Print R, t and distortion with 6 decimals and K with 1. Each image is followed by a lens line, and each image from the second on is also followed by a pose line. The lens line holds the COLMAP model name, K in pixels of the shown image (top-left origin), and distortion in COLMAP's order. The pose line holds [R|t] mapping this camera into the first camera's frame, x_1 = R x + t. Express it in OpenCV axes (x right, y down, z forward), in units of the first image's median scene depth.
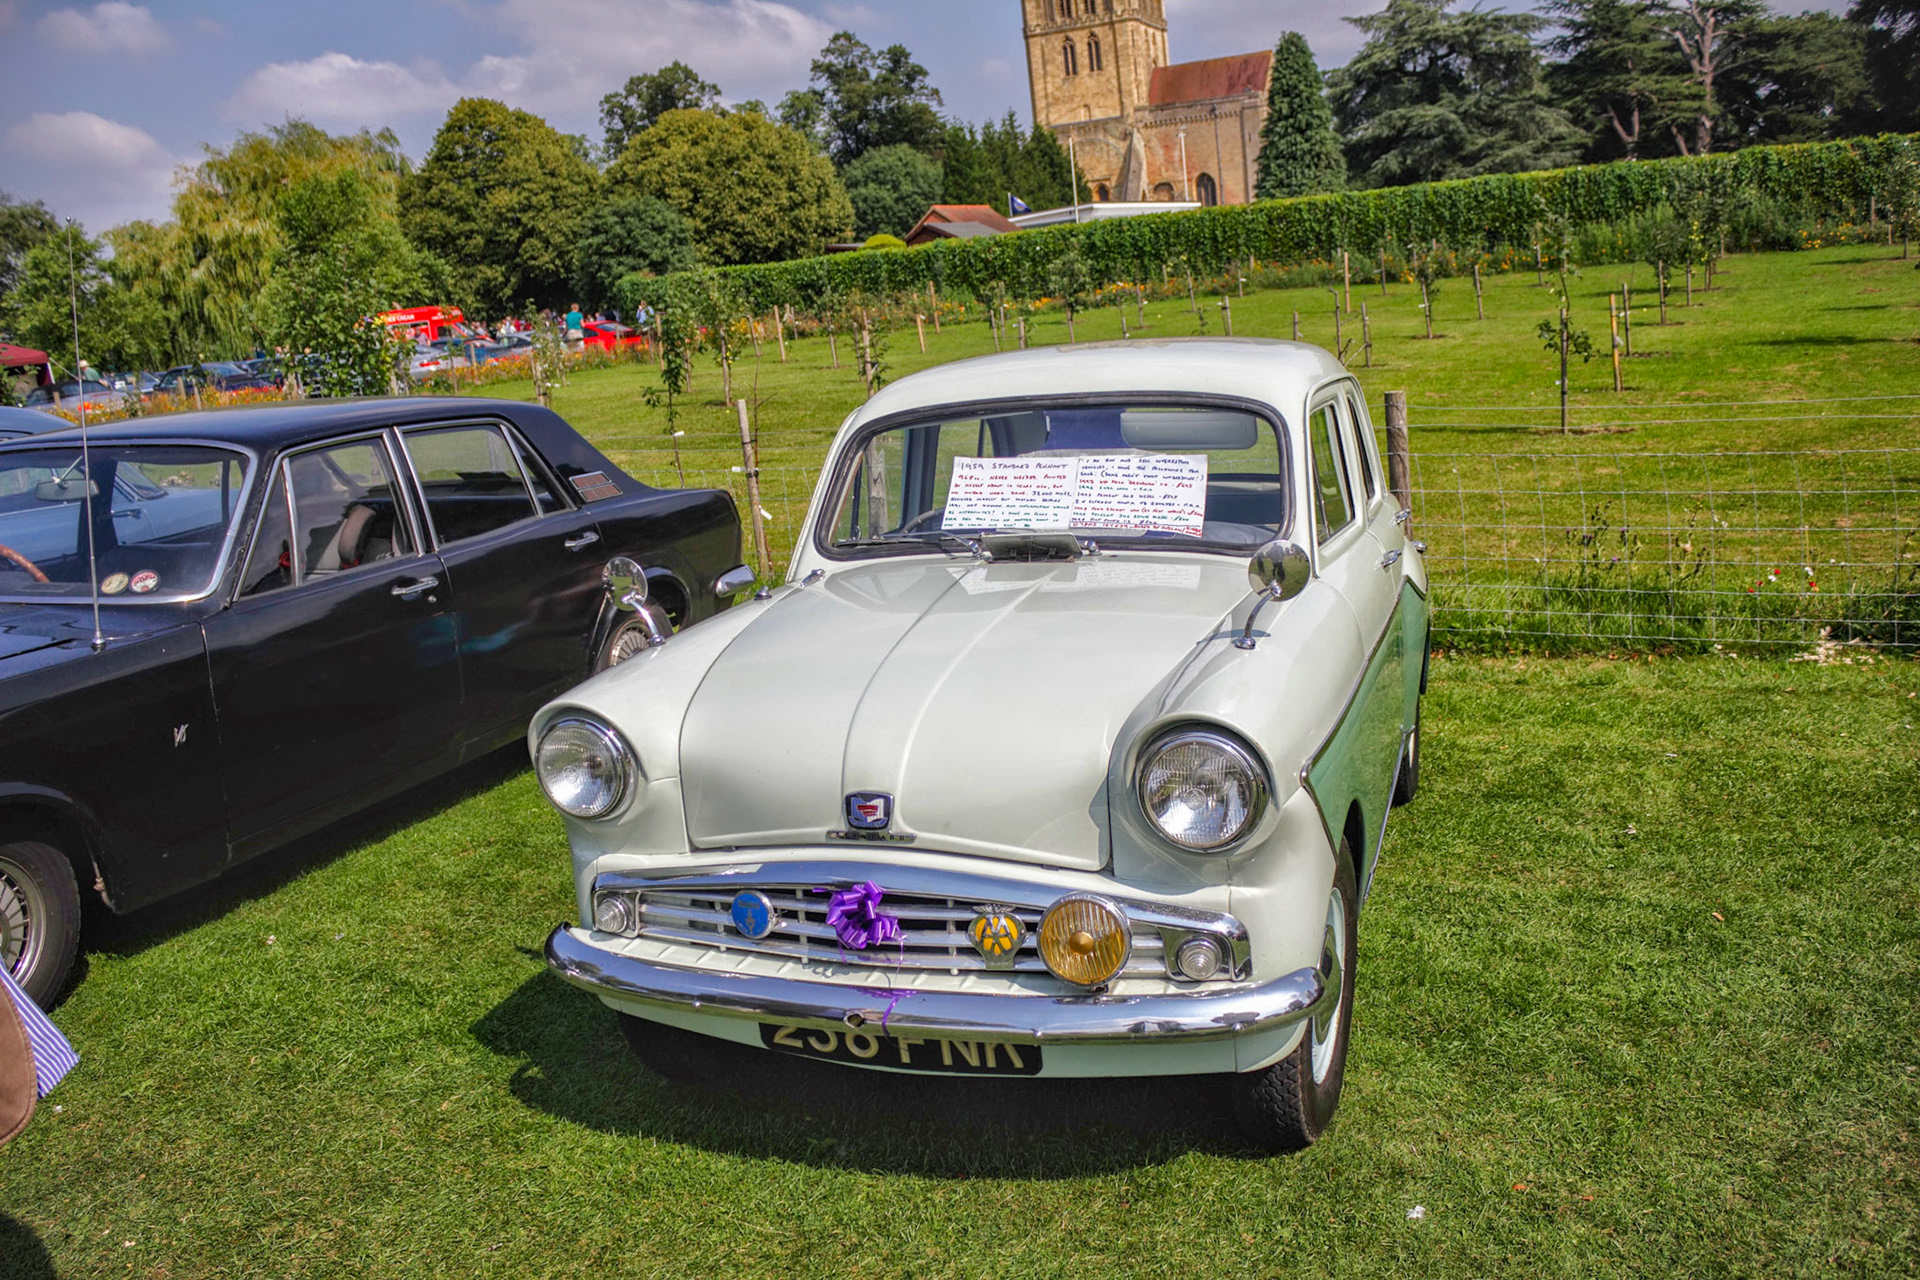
lens RADIAL K [[1607.9, 0, 957.9], [0, 1607.9, 648.5], [0, 0, 1]] dist [-0.155711, 0.116880]
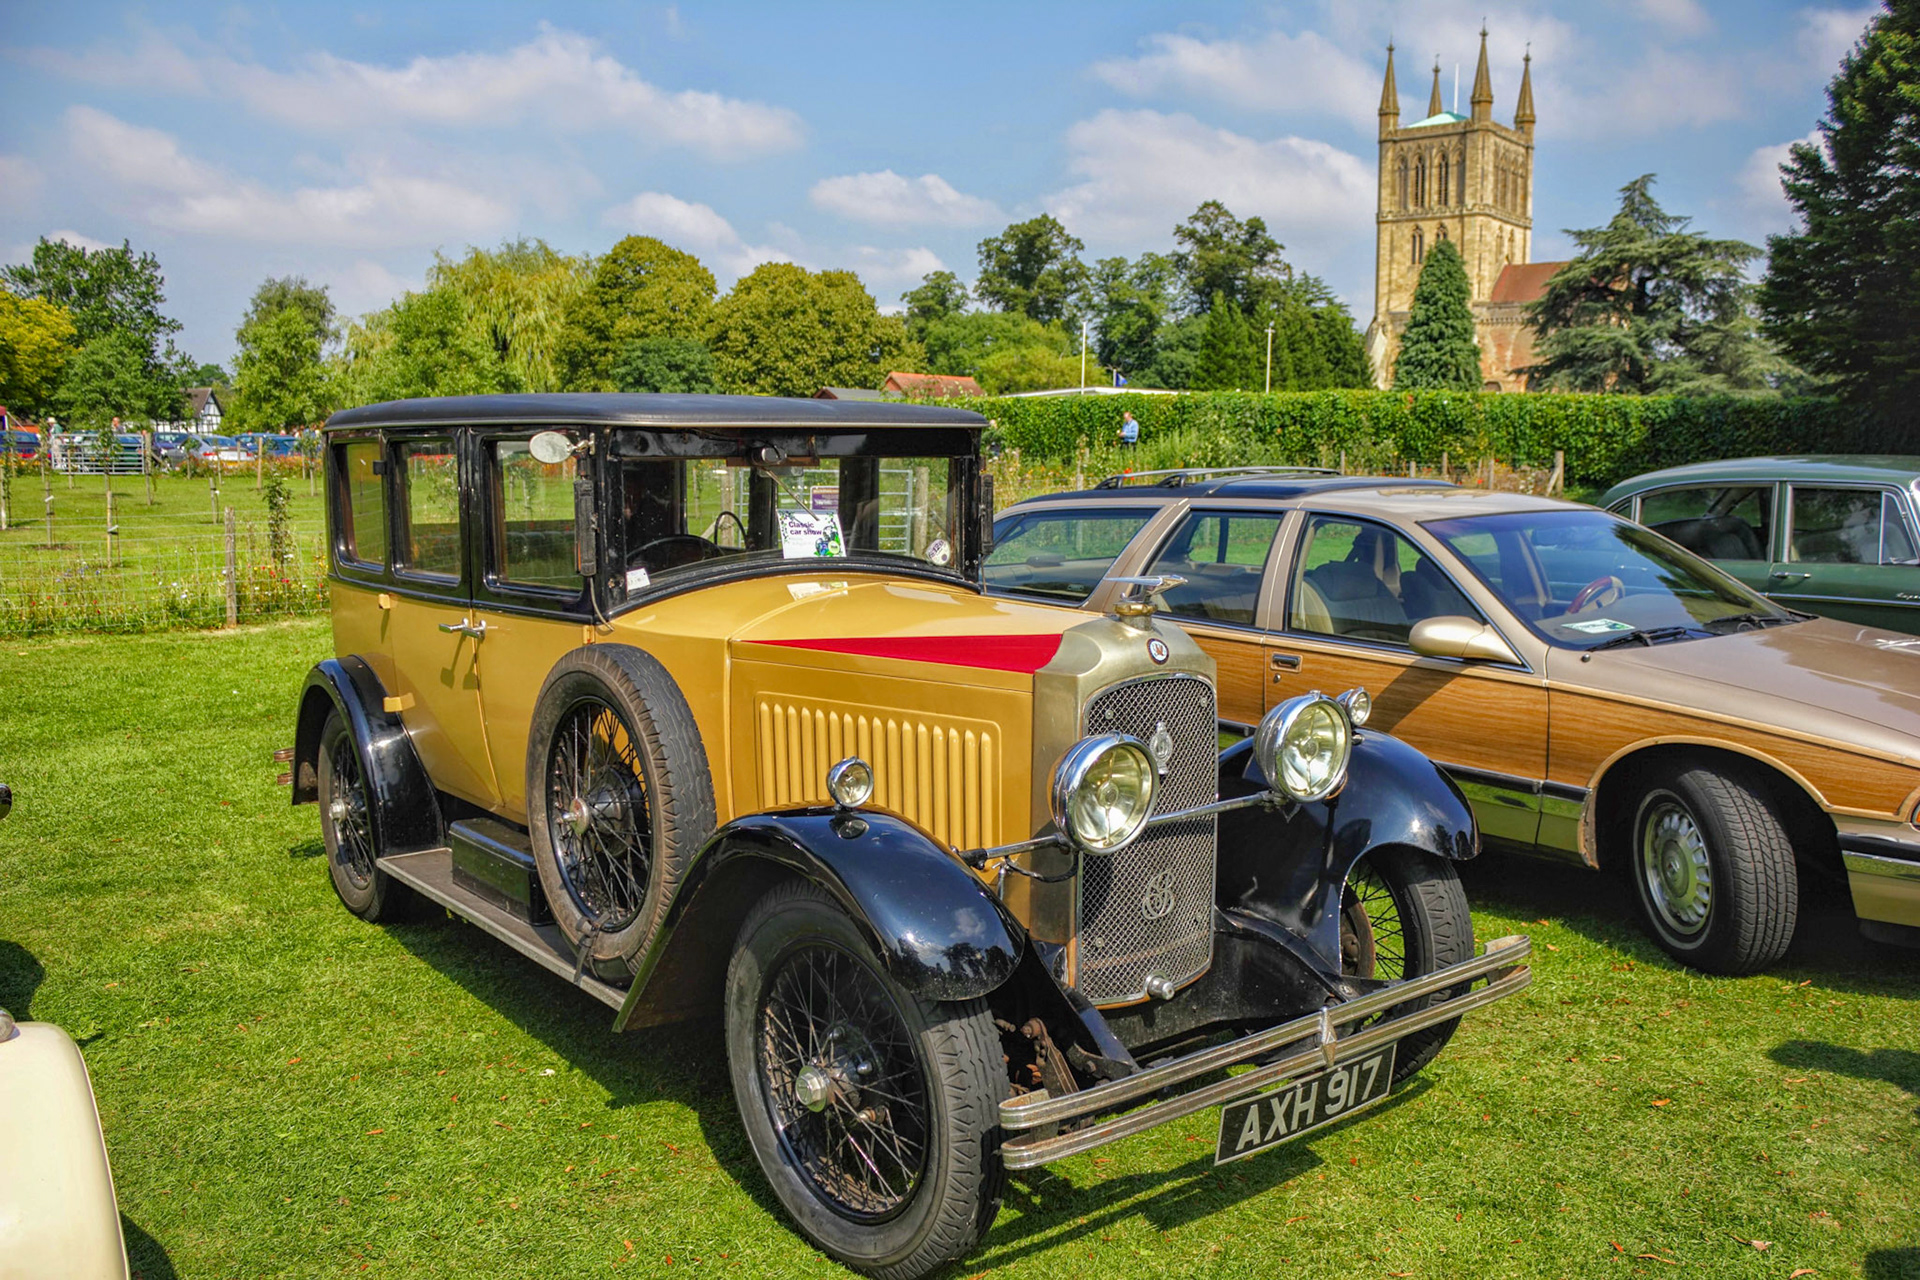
lens RADIAL K [[1607.9, 0, 976.2], [0, 1607.9, 647.8], [0, 0, 1]] dist [-0.155711, 0.116880]
pose [[0.940664, 0.158770, -0.299905, 0.149713], [-0.184753, 0.980941, -0.060174, -0.016262], [0.284635, 0.112011, 0.952069, 0.004153]]
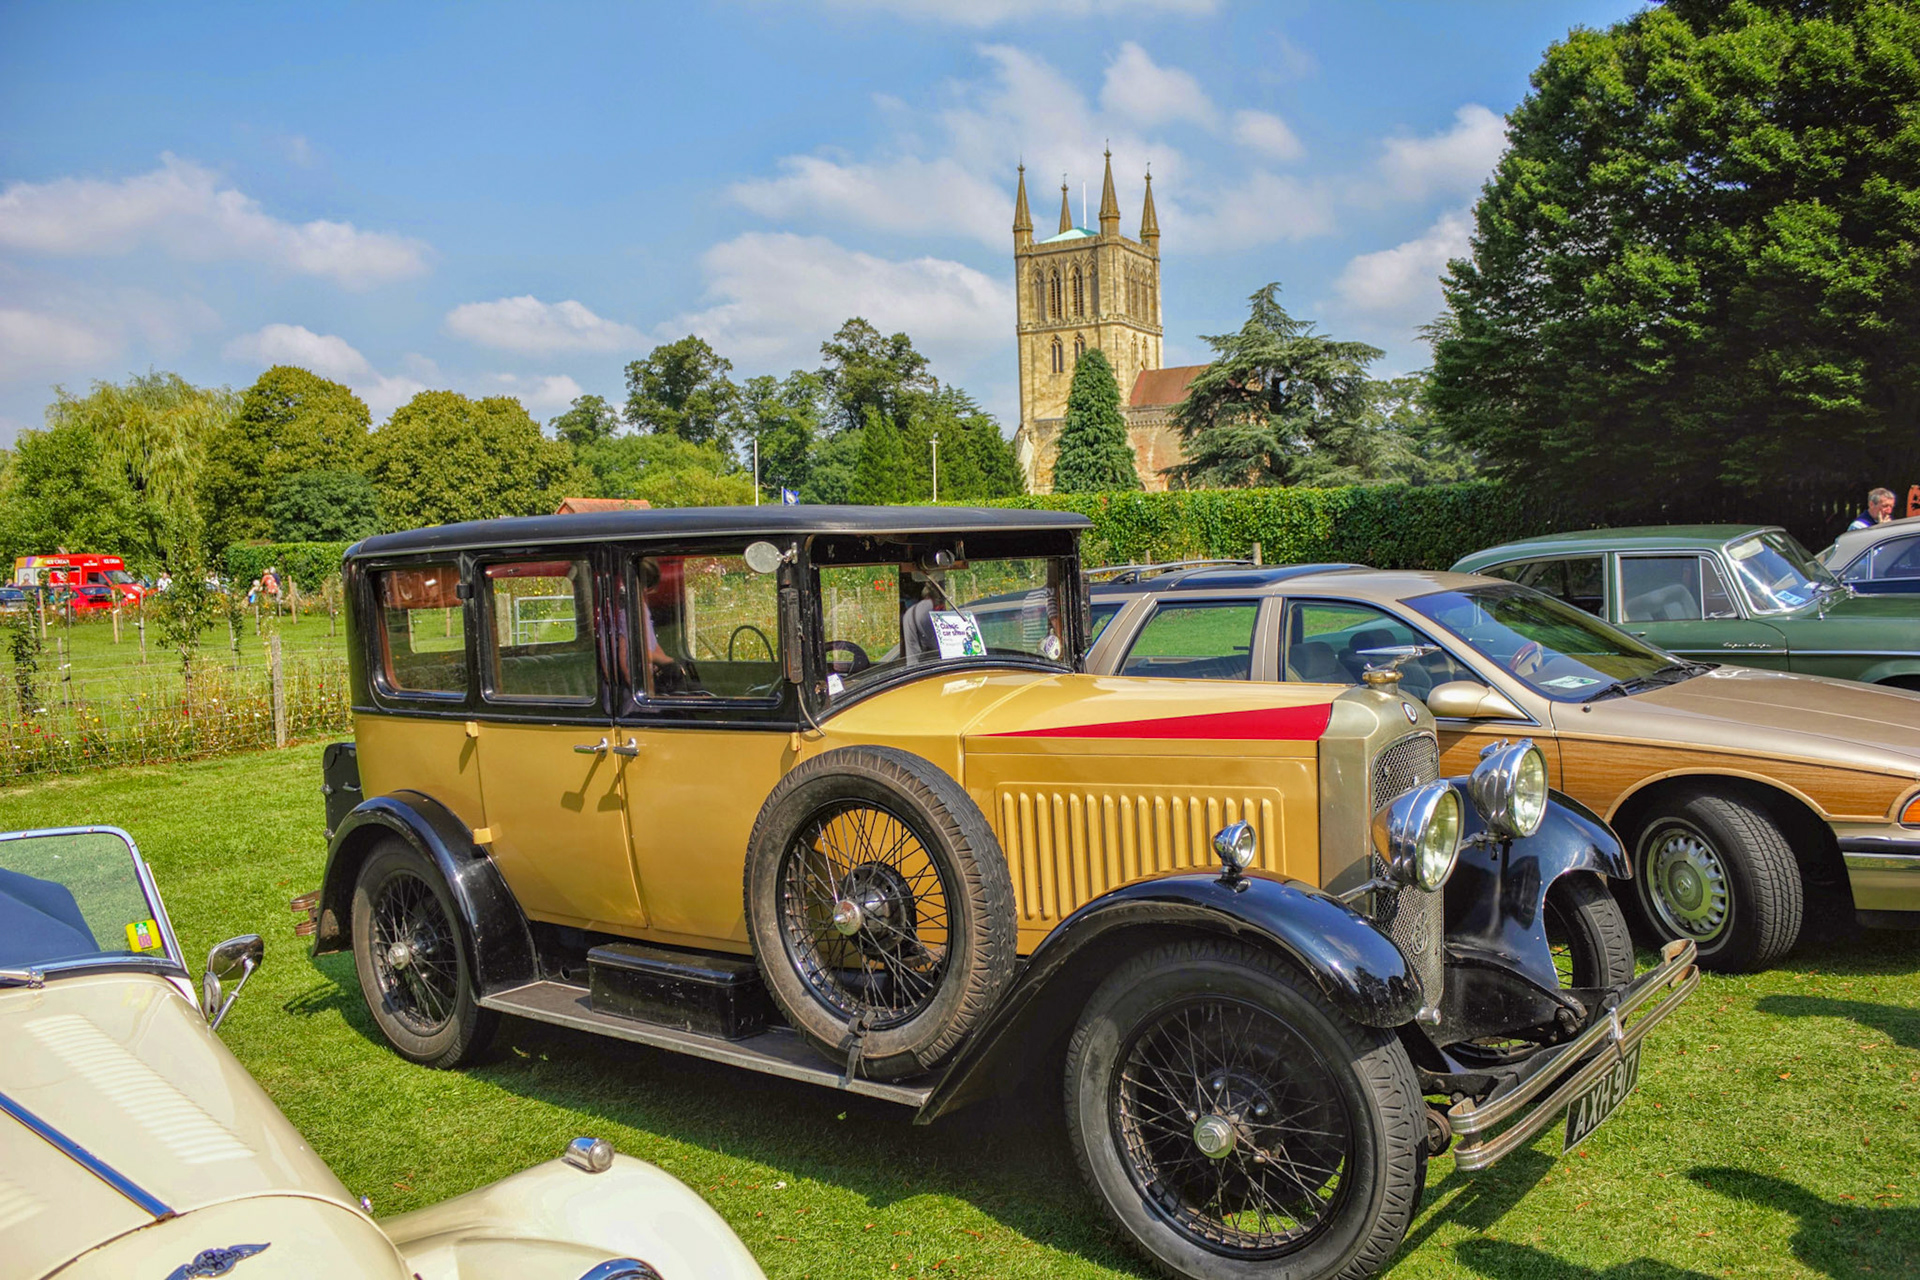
lens RADIAL K [[1607.9, 0, 972.8], [0, 1607.9, 643.7], [0, 0, 1]] dist [-0.155711, 0.116880]
pose [[0.991256, 0.082715, -0.102812, 0.141506], [-0.098843, 0.981620, -0.163253, -0.014448], [0.087418, 0.171988, 0.981213, 0.001123]]
